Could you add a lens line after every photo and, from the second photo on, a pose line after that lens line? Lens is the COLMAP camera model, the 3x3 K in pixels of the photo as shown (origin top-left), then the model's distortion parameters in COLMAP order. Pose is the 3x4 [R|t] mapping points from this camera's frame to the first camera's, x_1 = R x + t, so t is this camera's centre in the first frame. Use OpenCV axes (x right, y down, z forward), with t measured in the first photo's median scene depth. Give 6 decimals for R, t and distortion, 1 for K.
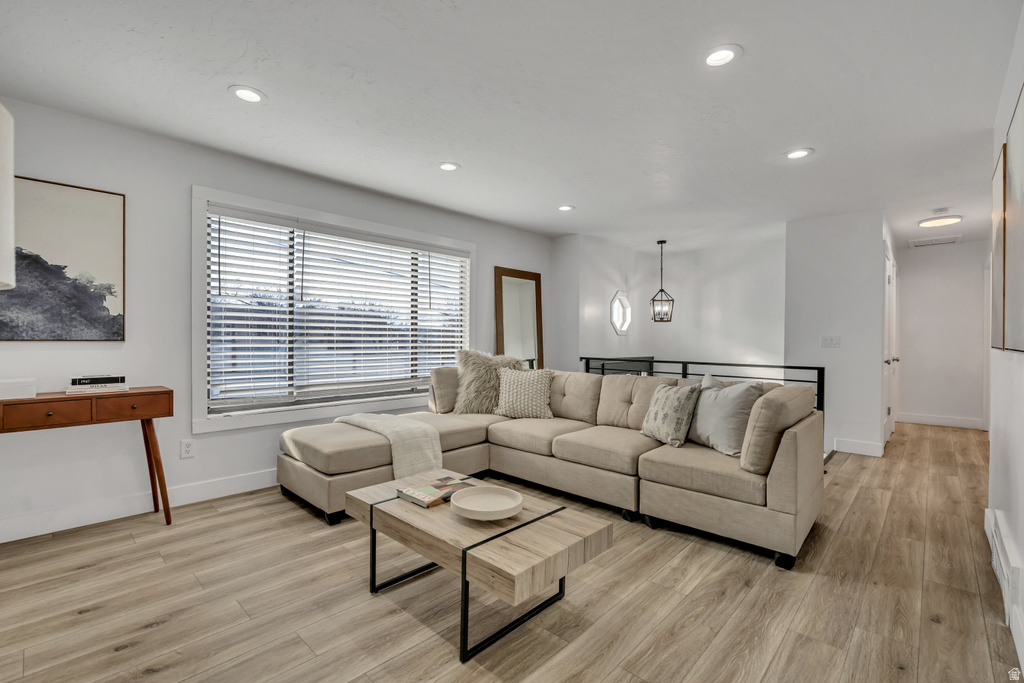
lens RADIAL K [[457.1, 0, 501.4], [0, 457.1, 341.2], [0, 0, 1]] dist [-0.014084, -0.000484]
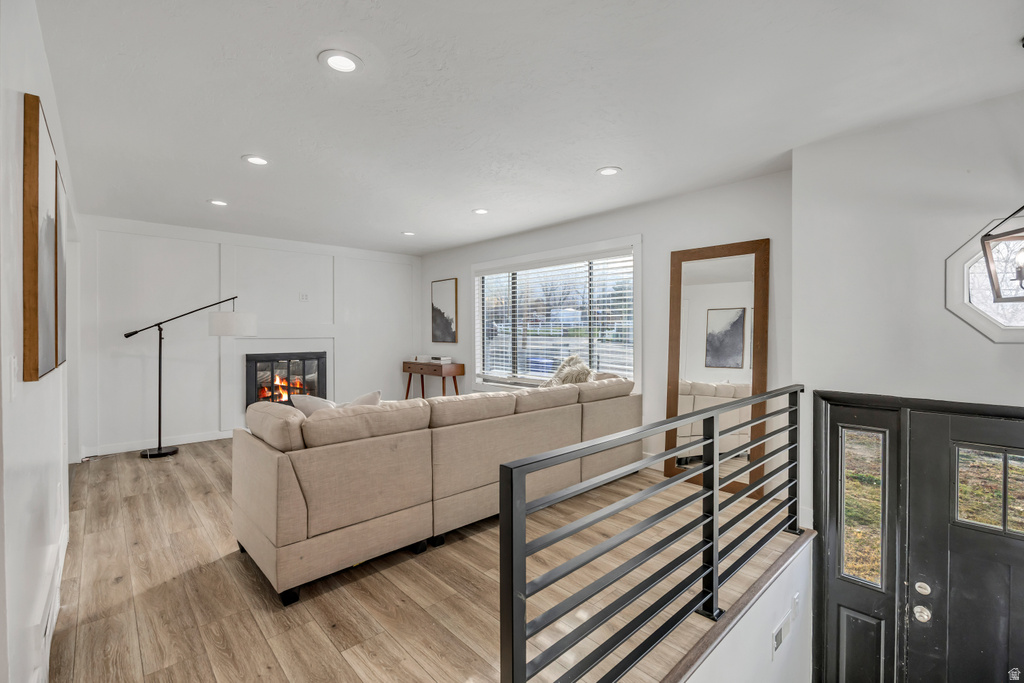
lens RADIAL K [[446.9, 0, 509.5], [0, 446.9, 334.9], [0, 0, 1]] dist [-0.004629, -0.000557]
pose [[-0.062609, 0.001674, -0.998037, 1.763284], [-0.001994, 0.999996, 0.001803, -0.055355], [0.998036, 0.002103, -0.062605, 1.785346]]
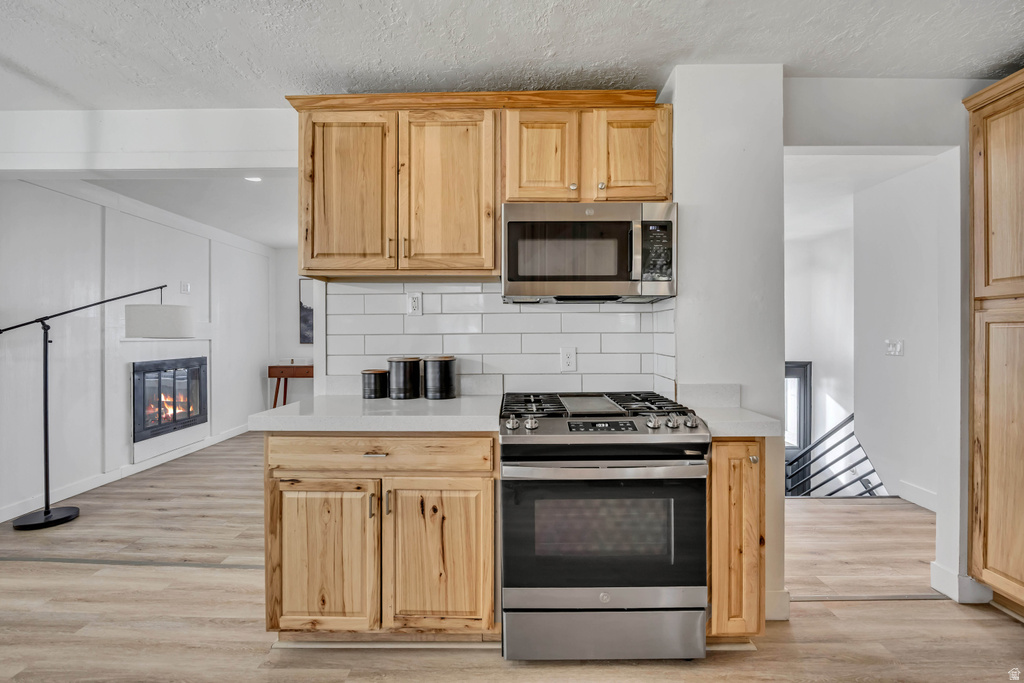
lens RADIAL K [[457.1, 0, 510.2], [0, 457.1, 331.9], [0, 0, 1]] dist [-0.014084, -0.000484]
pose [[0.694913, -0.007076, -0.719059, 1.742638], [0.001926, 0.999966, -0.007979, -0.047235], [0.719091, 0.004160, 0.694903, 0.043622]]
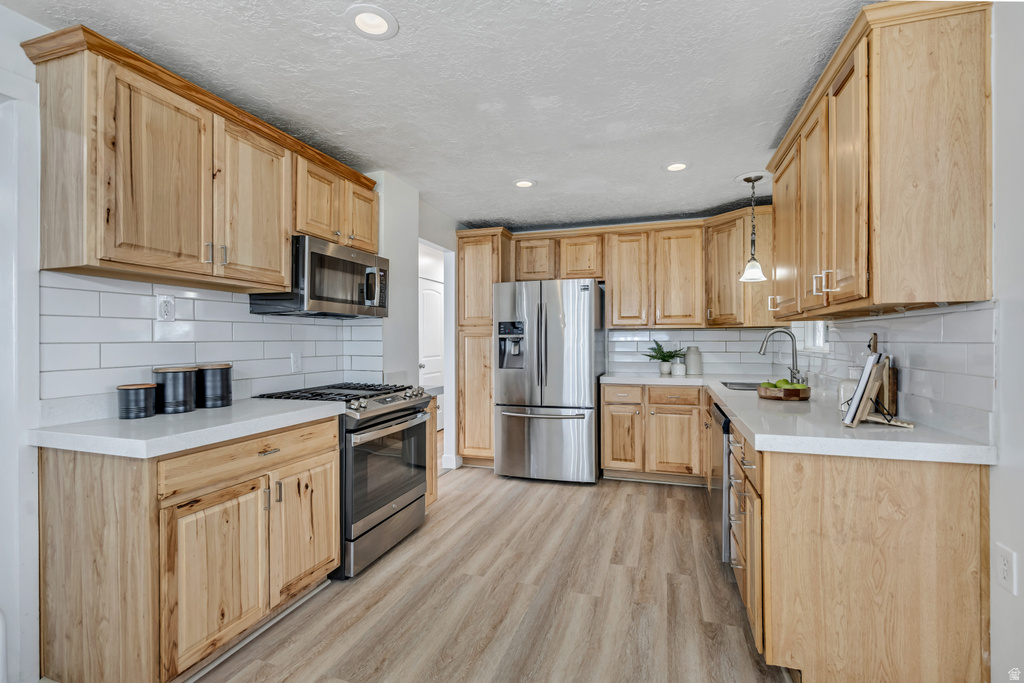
lens RADIAL K [[457.1, 0, 509.7], [0, 457.1, 341.4], [0, 0, 1]] dist [-0.014084, -0.000484]
pose [[0.899087, -0.005046, 0.437742, 1.056440], [0.005435, 0.999985, 0.000365, -0.048628], [-0.437737, 0.002051, 0.899101, -0.540008]]
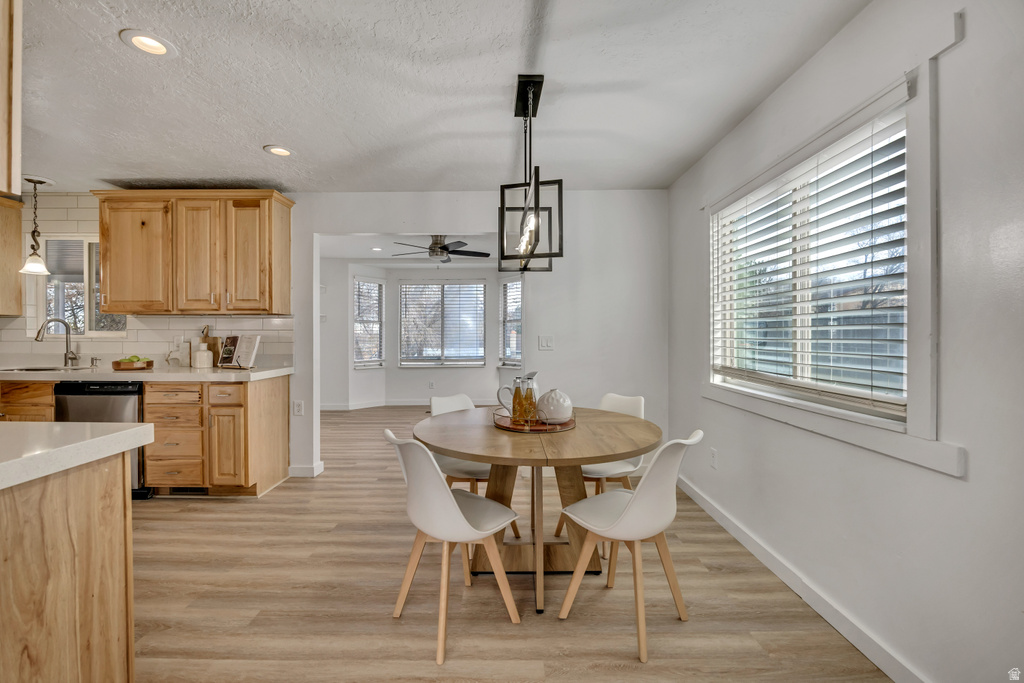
lens RADIAL K [[457.1, 0, 513.5], [0, 457.1, 338.3], [0, 0, 1]] dist [-0.014084, -0.000484]
pose [[-0.705102, -0.009419, 0.709044, 0.097811], [-0.002121, 0.999935, 0.011174, -0.032719], [-0.709103, 0.006375, -0.705076, 0.349221]]
